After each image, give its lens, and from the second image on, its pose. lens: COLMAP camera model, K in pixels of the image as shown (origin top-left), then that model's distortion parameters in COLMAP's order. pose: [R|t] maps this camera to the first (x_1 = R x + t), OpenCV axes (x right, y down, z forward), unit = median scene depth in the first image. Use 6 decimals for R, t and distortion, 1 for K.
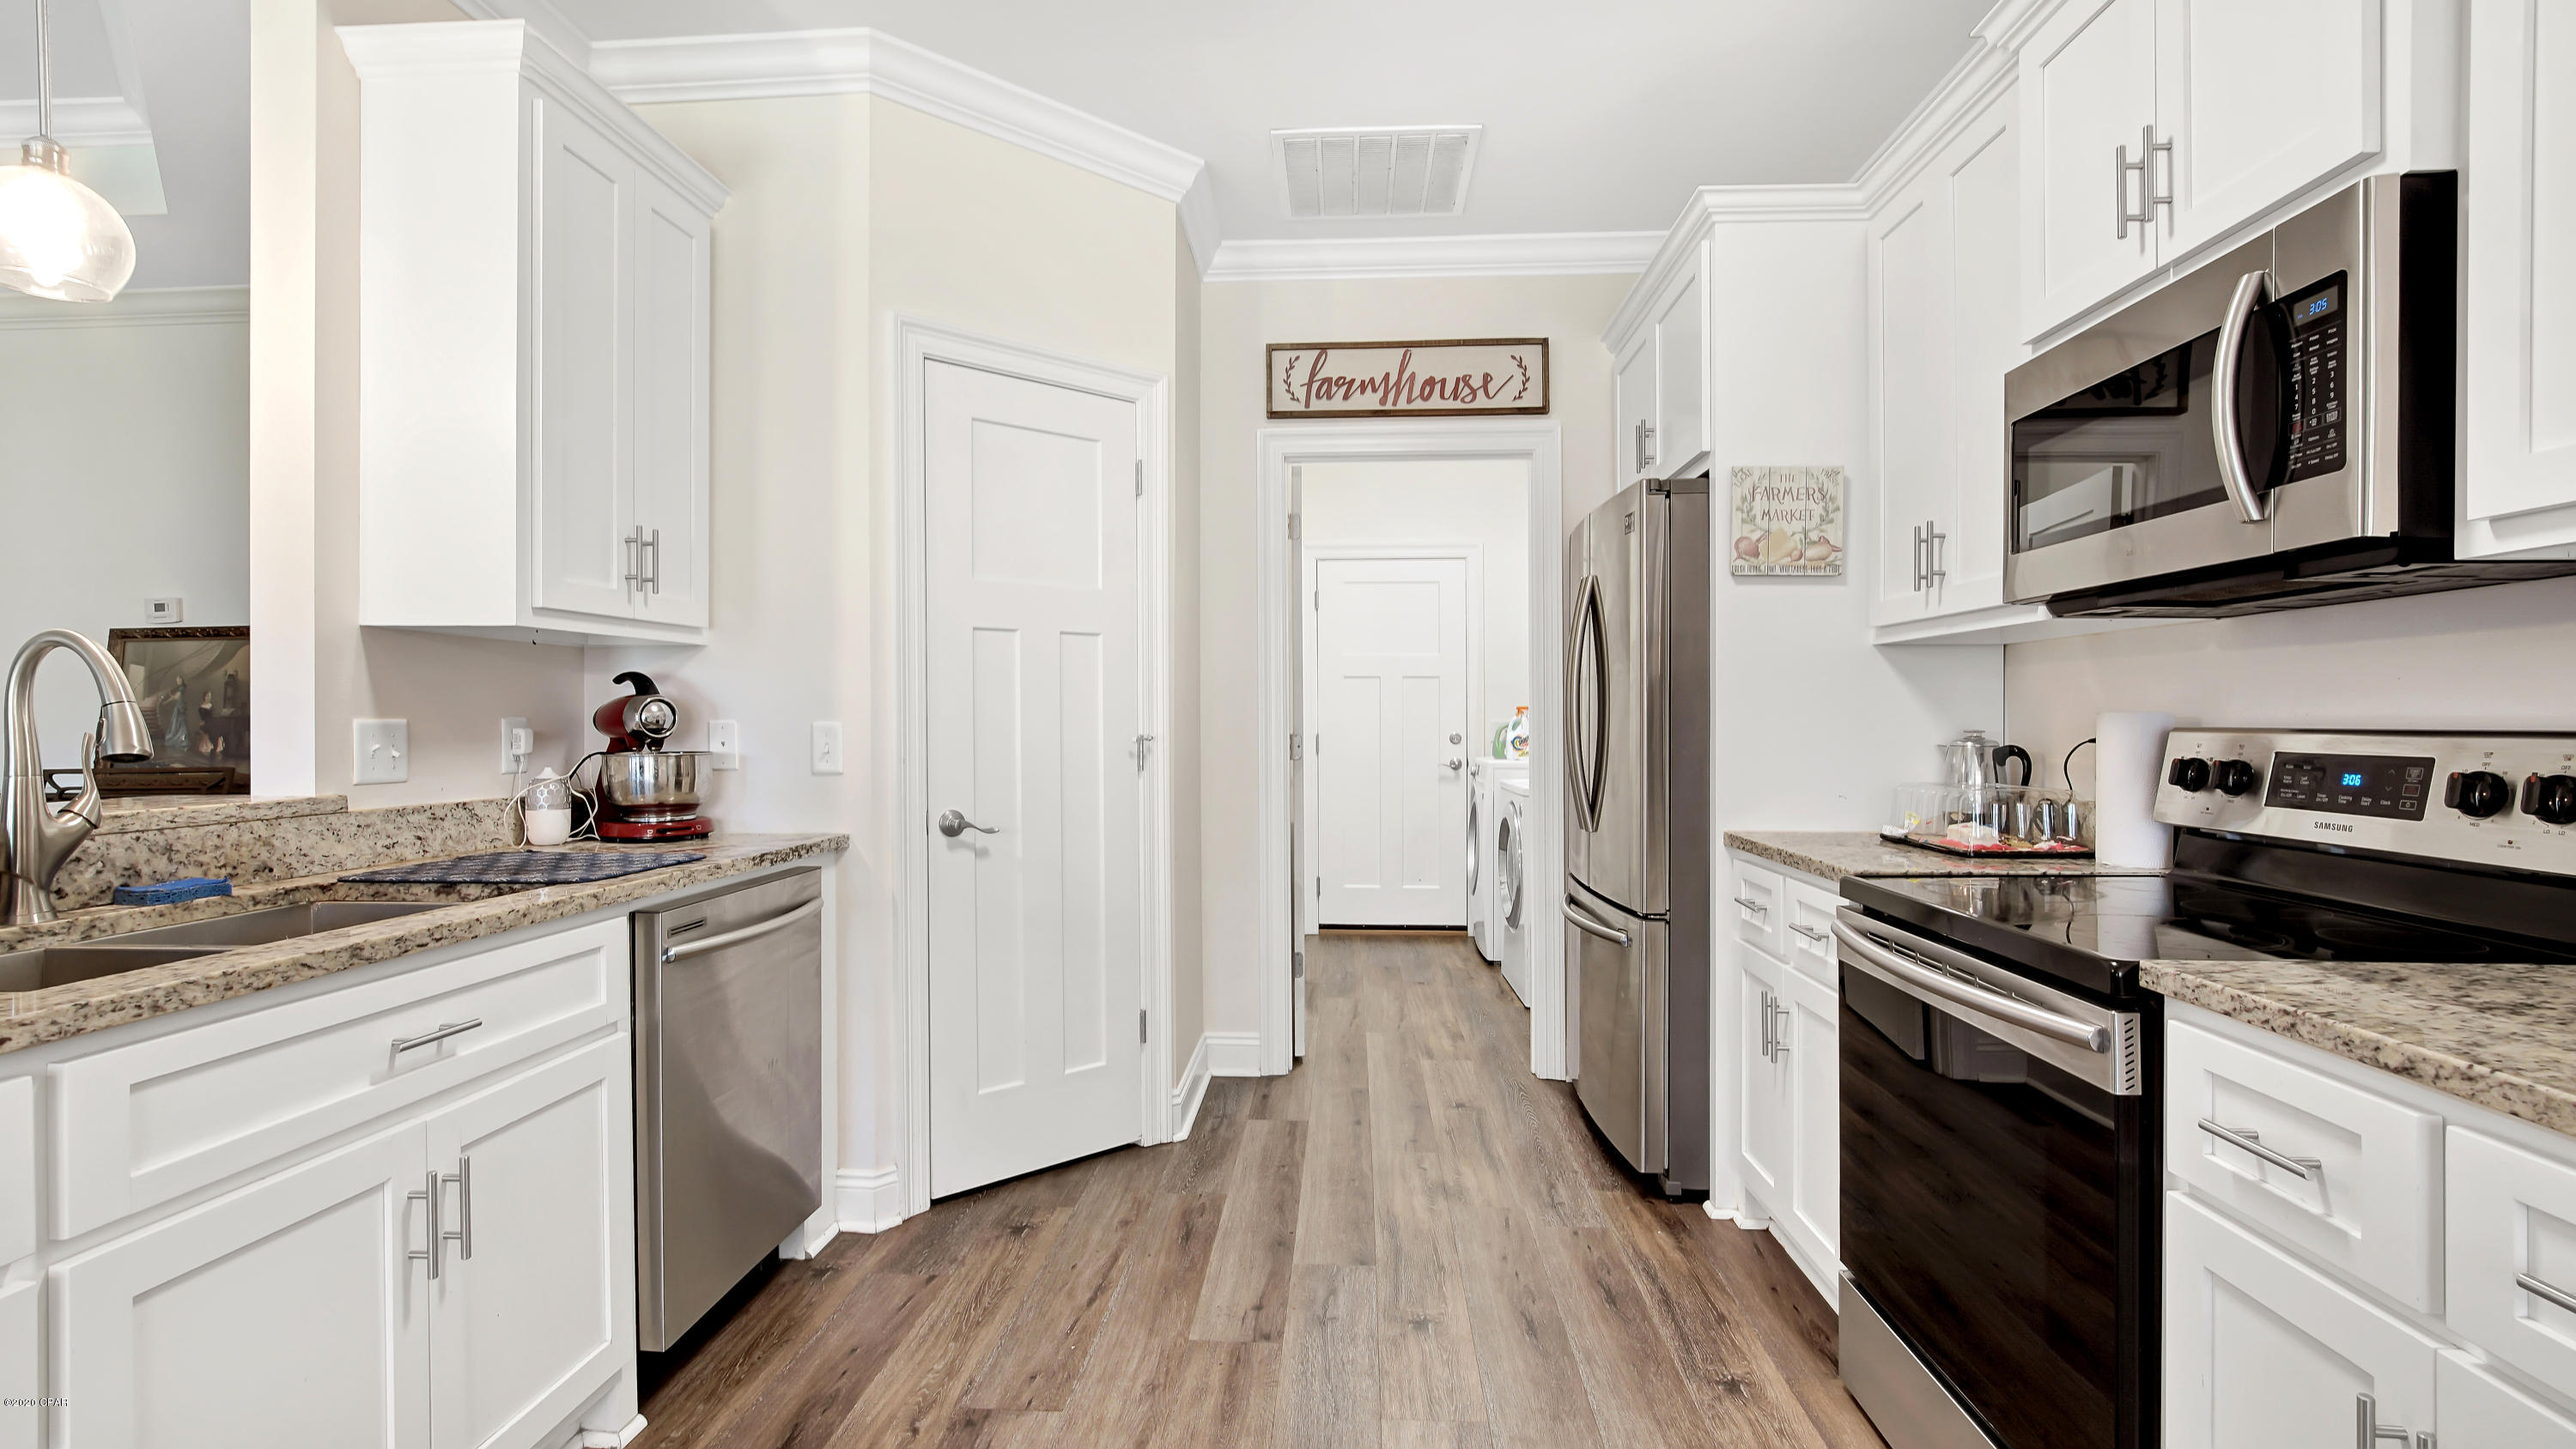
lens RADIAL K [[1170.3, 0, 1284.2], [0, 1170.3, 720.1], [0, 0, 1]] dist [-0.003709, 0.000217]
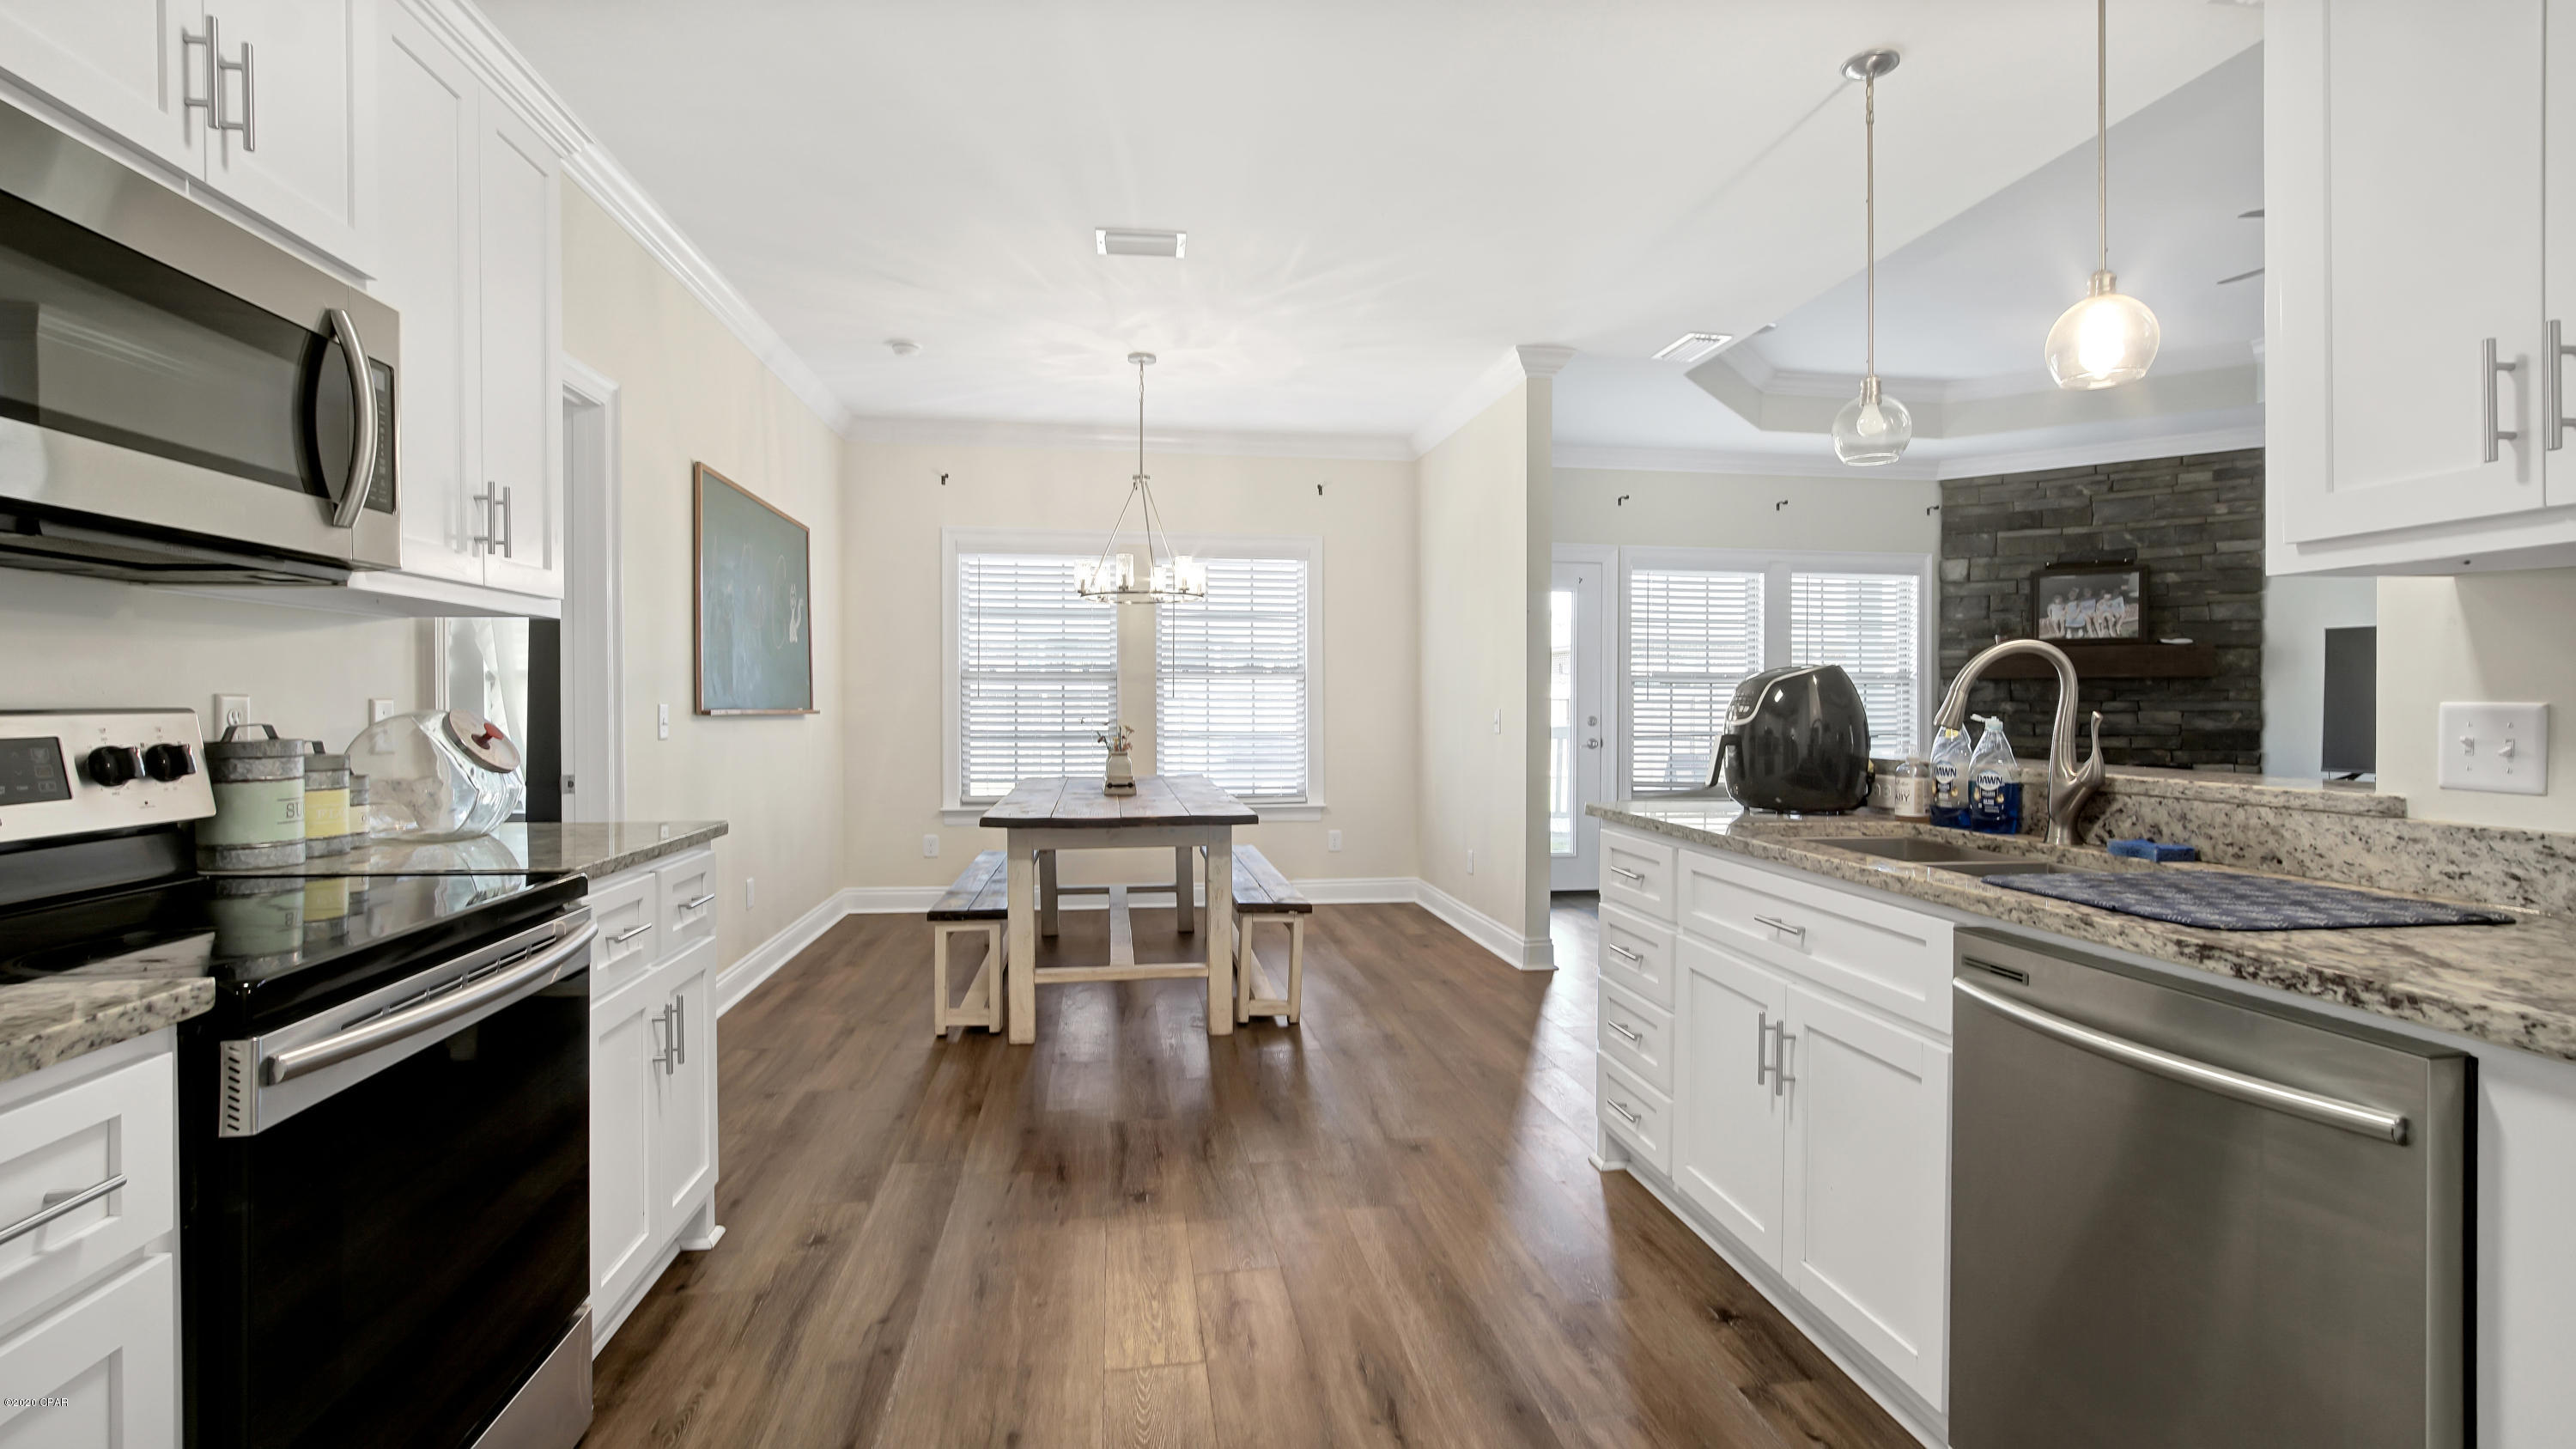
lens RADIAL K [[1170.6, 0, 1284.2], [0, 1170.6, 720.1], [0, 0, 1]] dist [-0.003709, 0.000217]
pose [[-0.979218, 0.001820, -0.202804, 0.111657], [-0.001633, 0.999857, 0.016858, -0.001094], [0.202806, 0.016839, -0.979074, 1.674360]]
